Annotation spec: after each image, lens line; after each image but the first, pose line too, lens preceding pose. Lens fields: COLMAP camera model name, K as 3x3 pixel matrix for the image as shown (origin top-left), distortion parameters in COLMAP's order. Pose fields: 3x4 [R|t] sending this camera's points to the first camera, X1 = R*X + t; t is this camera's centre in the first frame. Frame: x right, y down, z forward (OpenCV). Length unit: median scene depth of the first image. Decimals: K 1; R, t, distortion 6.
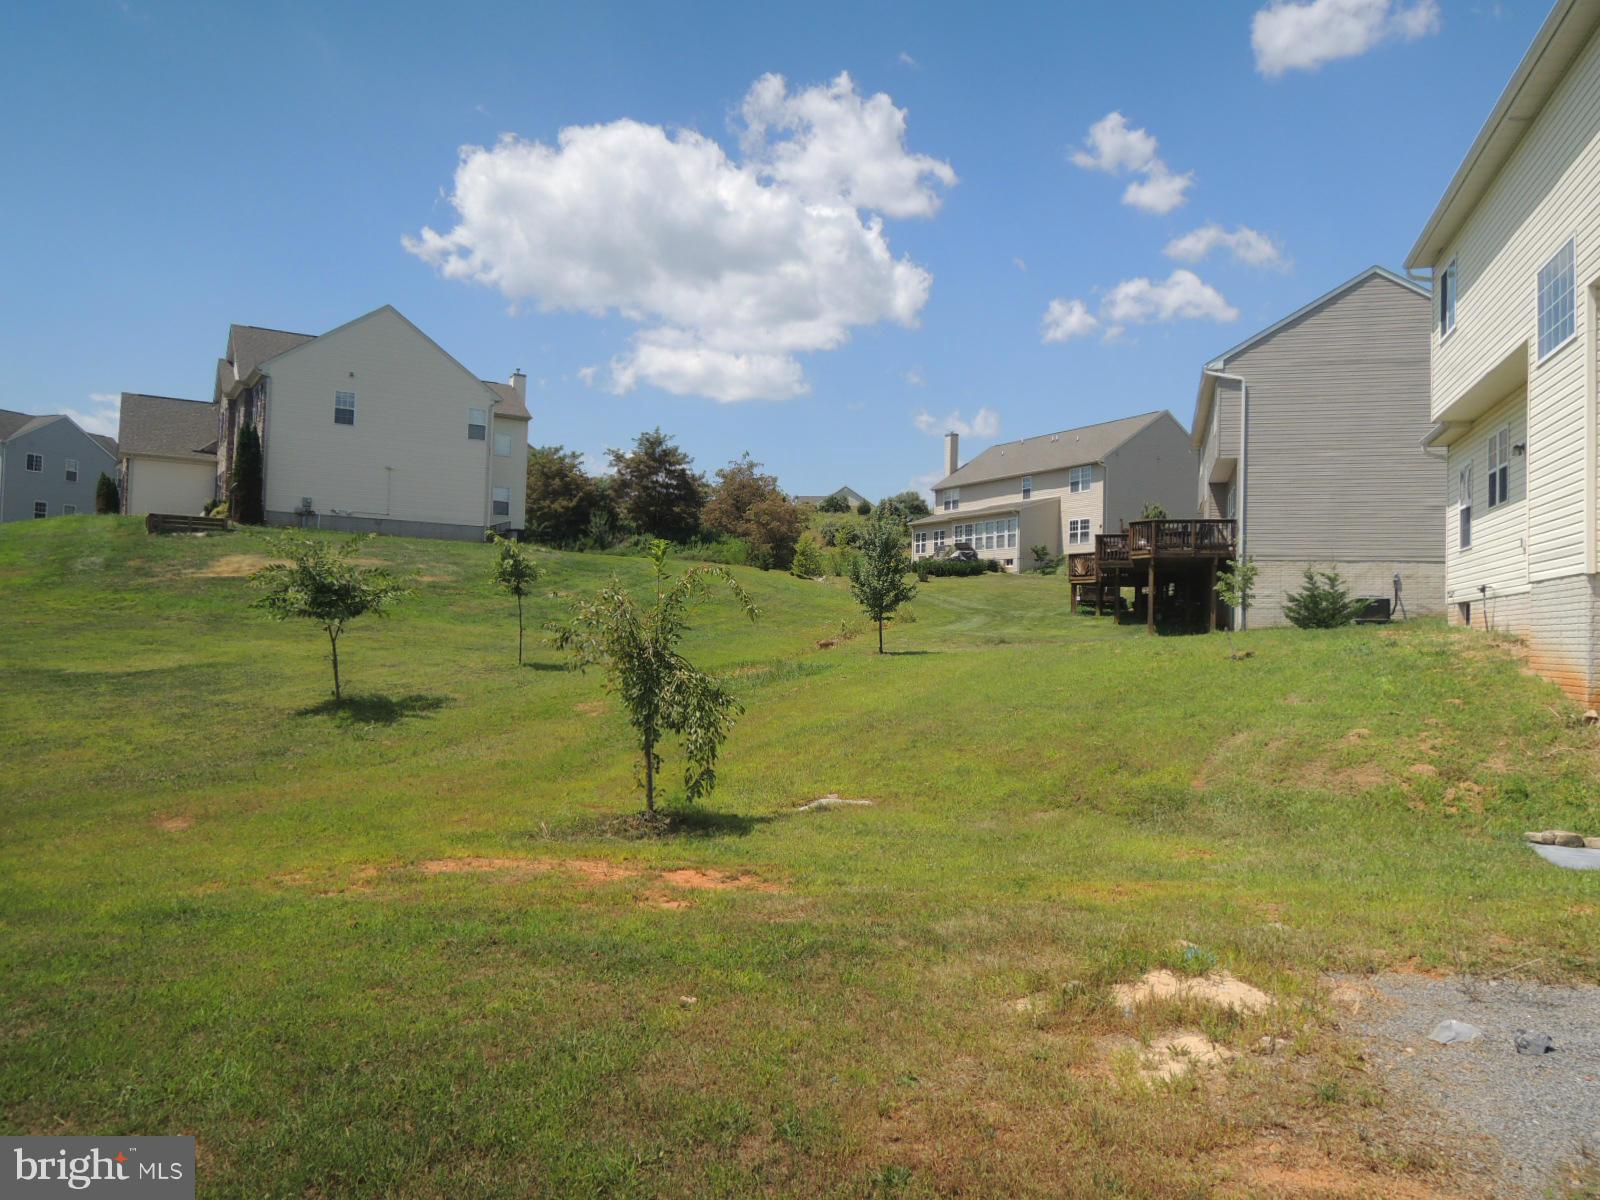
lens RADIAL K [[1146.1, 0, 813.4], [0, 1146.1, 579.3], [0, 0, 1]] dist [-0.017692, -0.004990]
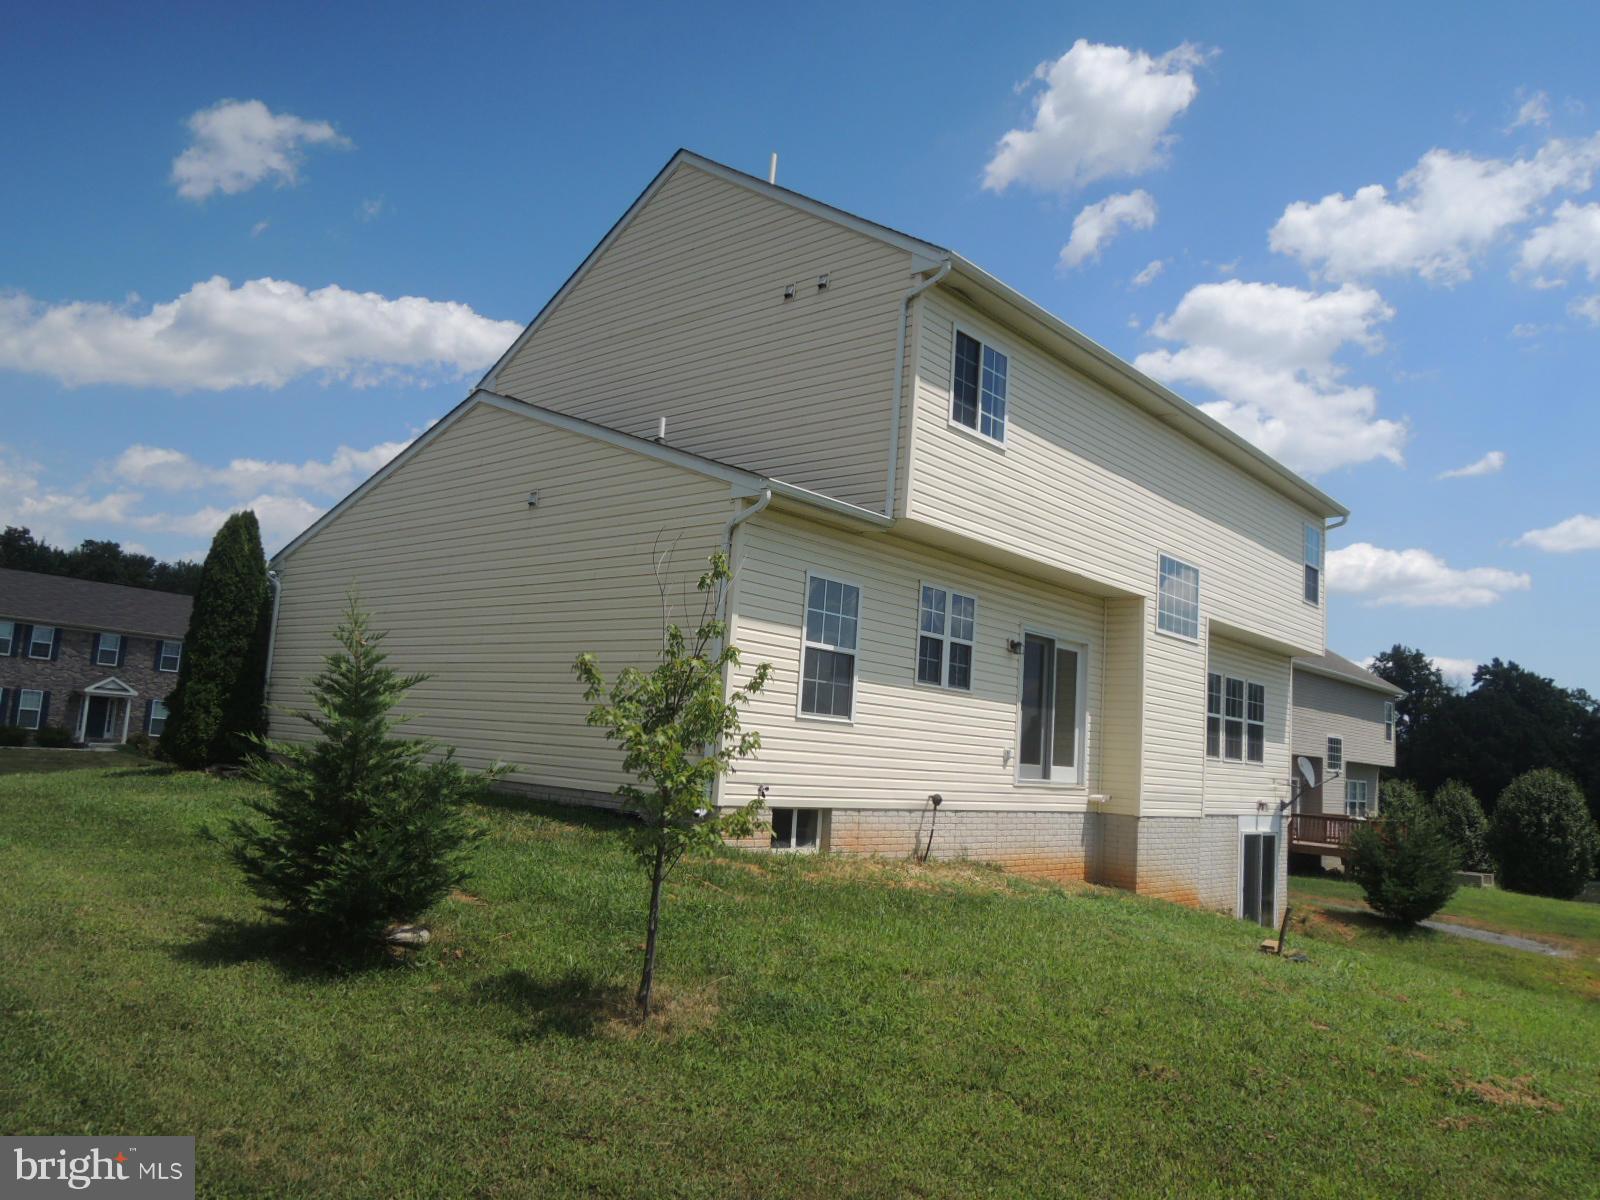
lens RADIAL K [[1146.1, 0, 794.3], [0, 1146.1, 600.8], [0, 0, 1]] dist [-0.017692, -0.004990]
pose [[-0.907423, -0.042994, 0.418013, 0.337259], [-0.119625, 0.980023, -0.158884, 0.010165], [-0.402831, -0.194180, -0.894439, 1.551449]]
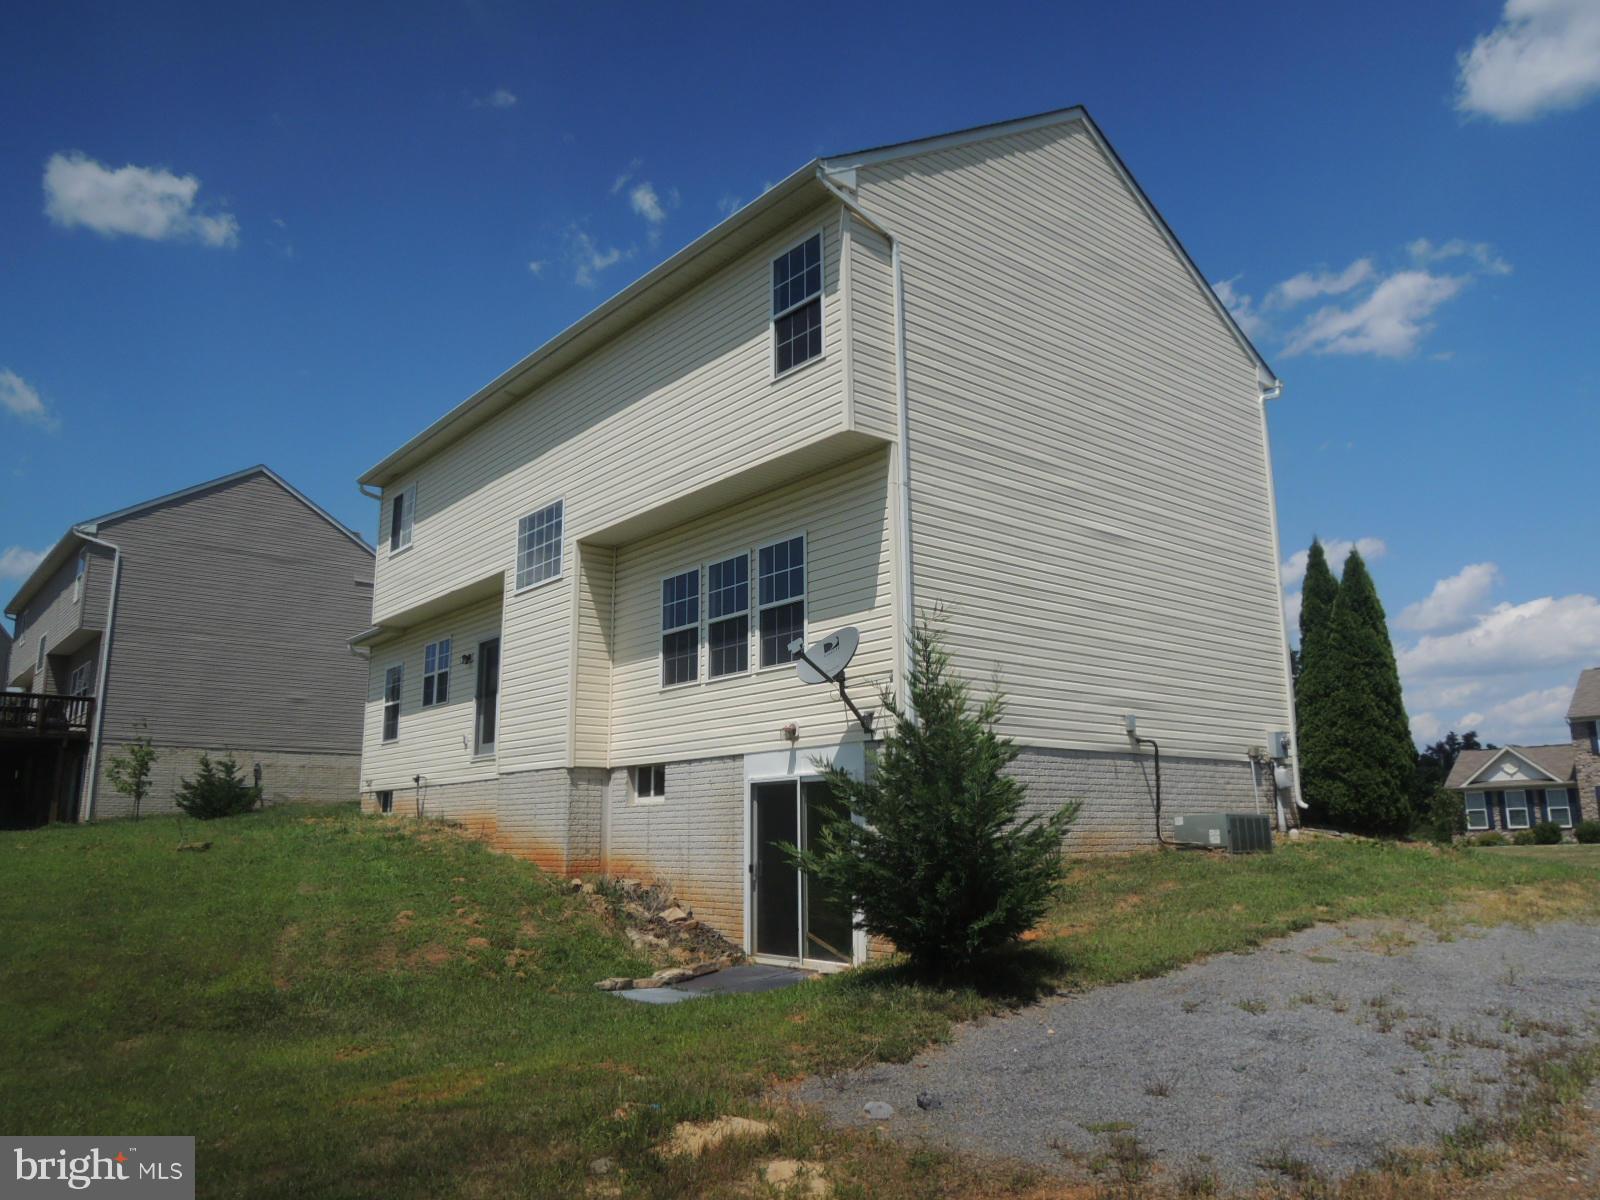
lens RADIAL K [[1146.1, 0, 797.4], [0, 1146.1, 611.8], [0, 0, 1]] dist [-0.017692, -0.004990]
pose [[0.542016, 0.129845, 0.830277, -0.149703], [-0.016416, 0.989439, -0.144019, 0.001567], [-0.840208, 0.064431, 0.538423, 0.062174]]
